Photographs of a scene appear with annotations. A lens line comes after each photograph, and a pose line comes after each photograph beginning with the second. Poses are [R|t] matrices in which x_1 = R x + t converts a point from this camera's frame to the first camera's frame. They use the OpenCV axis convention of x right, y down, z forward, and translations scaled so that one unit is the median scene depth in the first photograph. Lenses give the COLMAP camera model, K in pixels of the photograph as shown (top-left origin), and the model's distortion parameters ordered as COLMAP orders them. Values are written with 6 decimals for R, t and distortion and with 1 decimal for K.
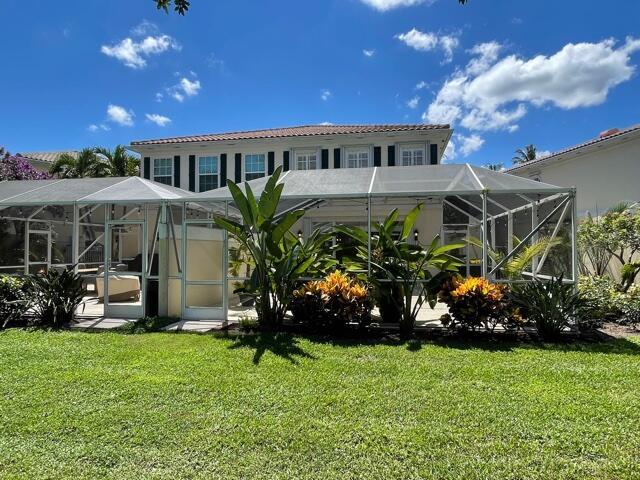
lens RADIAL K [[408.2, 0, 321.6], [0, 408.2, 243.7], [0, 0, 1]] dist [-0.001061, 0.004383]
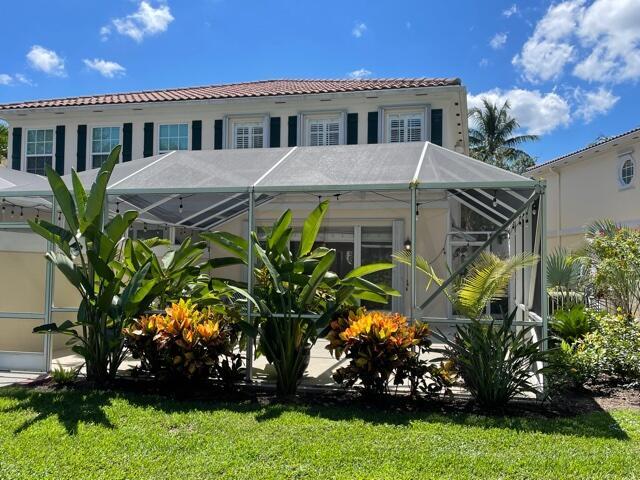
lens RADIAL K [[636.9, 0, 319.0], [0, 636.9, 239.6], [0, 0, 1]] dist [0.048411, 0.000000]
pose [[0.998260, 0.011771, -0.057783, 0.138910], [-0.013597, 0.999417, -0.031303, -0.001568], [0.057381, 0.032034, 0.997838, -0.022213]]
